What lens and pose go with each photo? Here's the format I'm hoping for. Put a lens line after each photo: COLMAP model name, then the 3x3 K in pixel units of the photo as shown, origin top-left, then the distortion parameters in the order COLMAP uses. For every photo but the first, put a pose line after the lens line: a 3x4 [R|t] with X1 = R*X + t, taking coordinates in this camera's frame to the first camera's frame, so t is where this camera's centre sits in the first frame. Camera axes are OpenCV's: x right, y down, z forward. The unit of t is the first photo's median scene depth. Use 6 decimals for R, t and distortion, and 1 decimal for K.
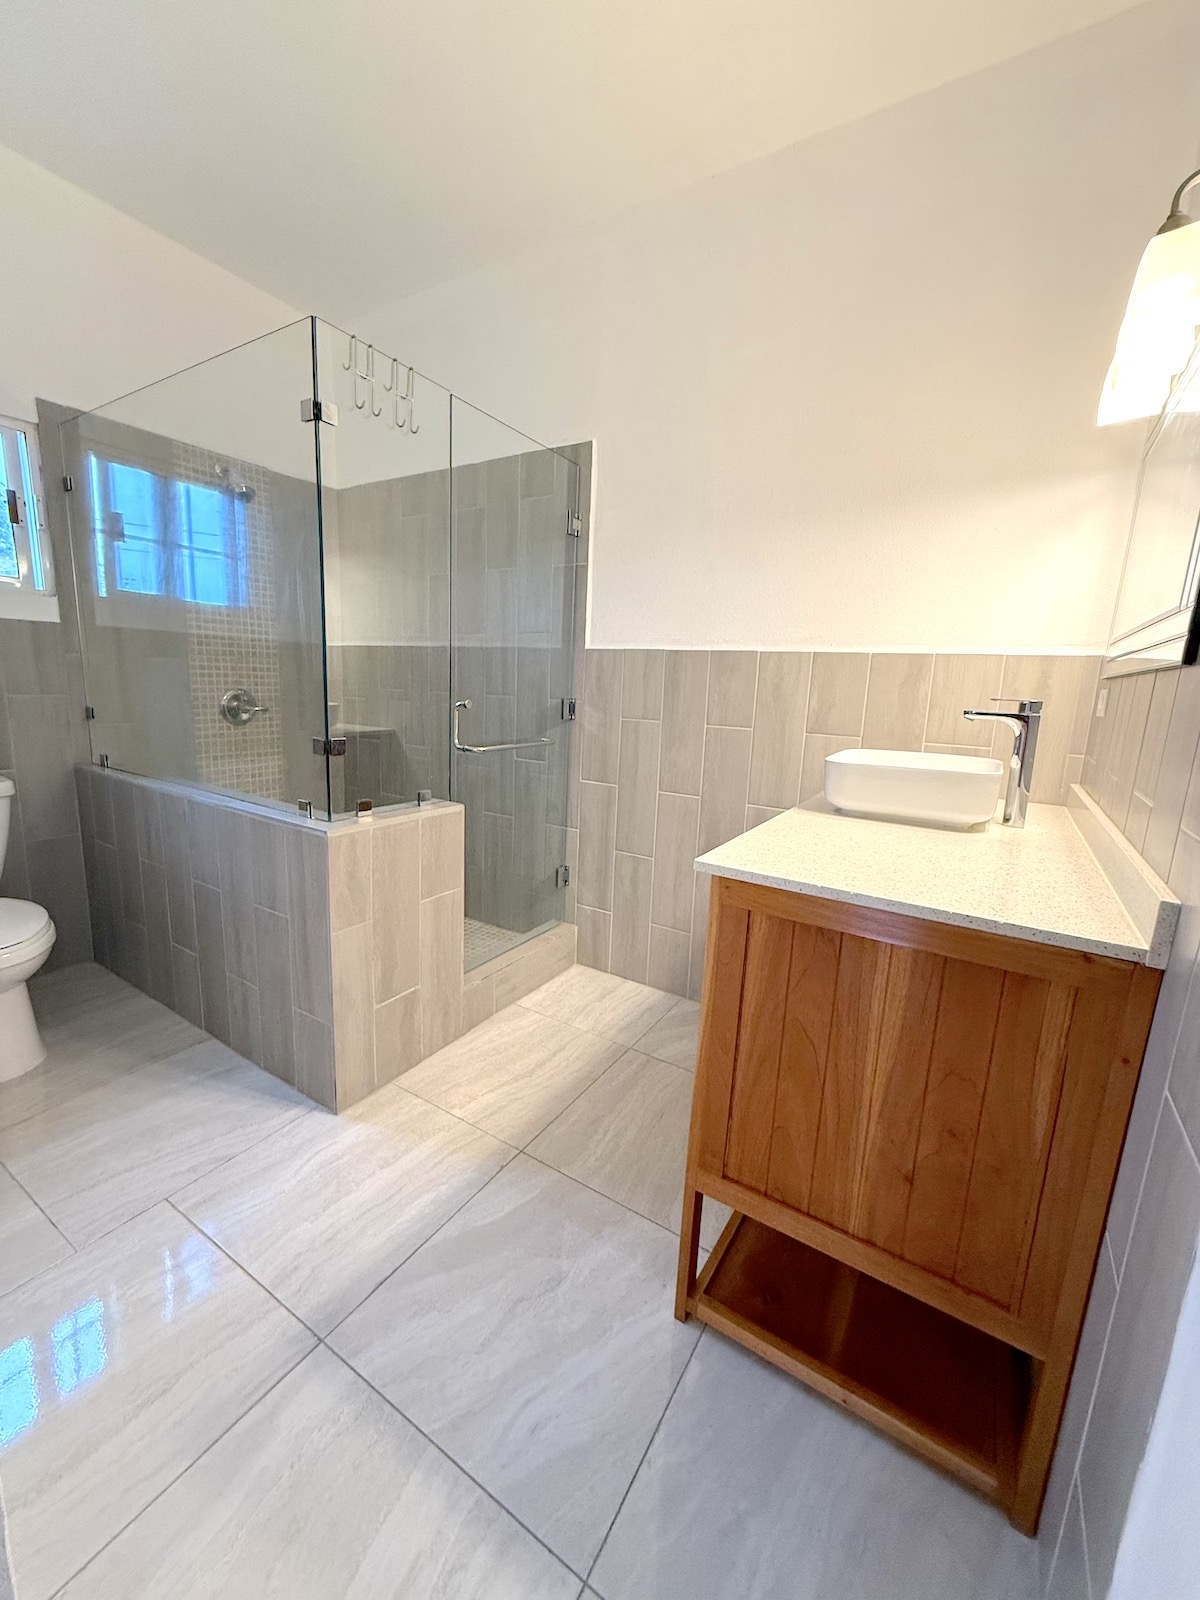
lens RADIAL K [[638.0, 0, 597.8], [0, 638.0, 799.5], [0, 0, 1]] dist [0.000007, 0.000257]
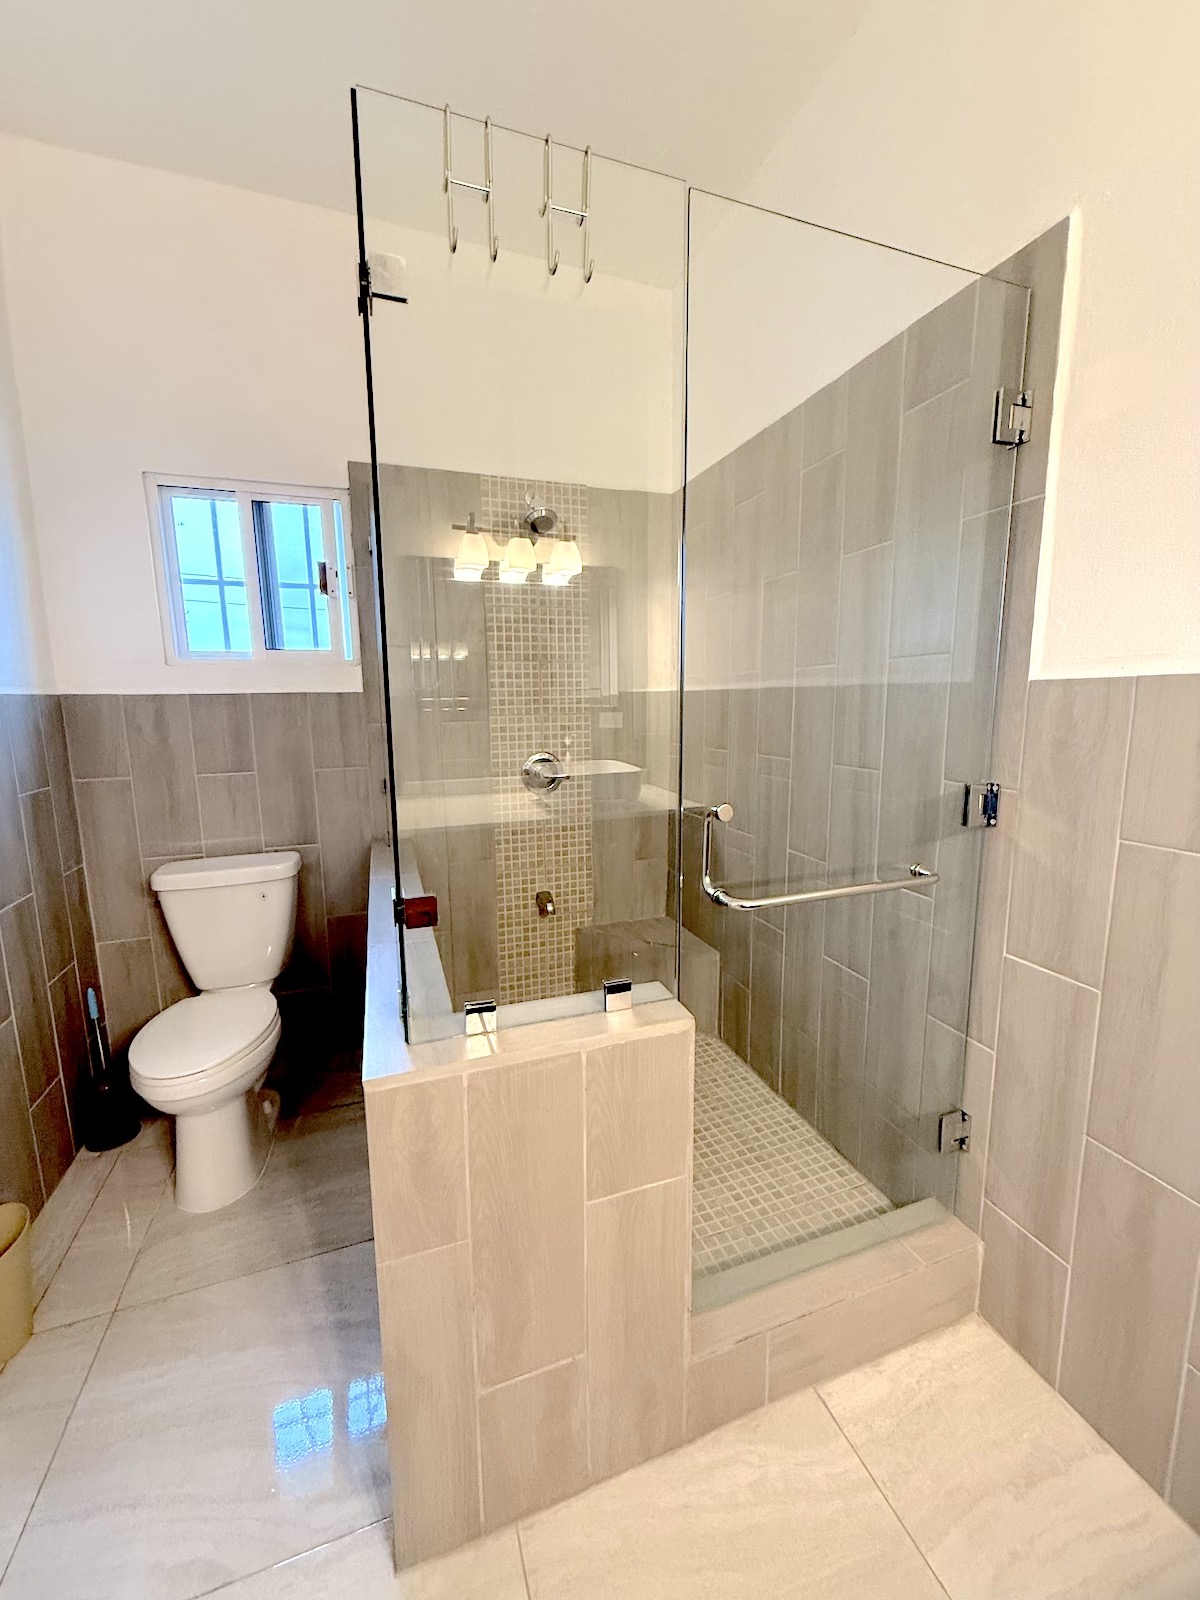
lens RADIAL K [[638.0, 0, 601.6], [0, 638.0, 797.7], [0, 0, 1]] dist [0.000007, 0.000257]
pose [[0.785394, 0.044870, -0.617367, 0.025938], [-0.070340, 0.997378, -0.016996, -0.118099], [0.614986, 0.056774, 0.786491, 0.436521]]
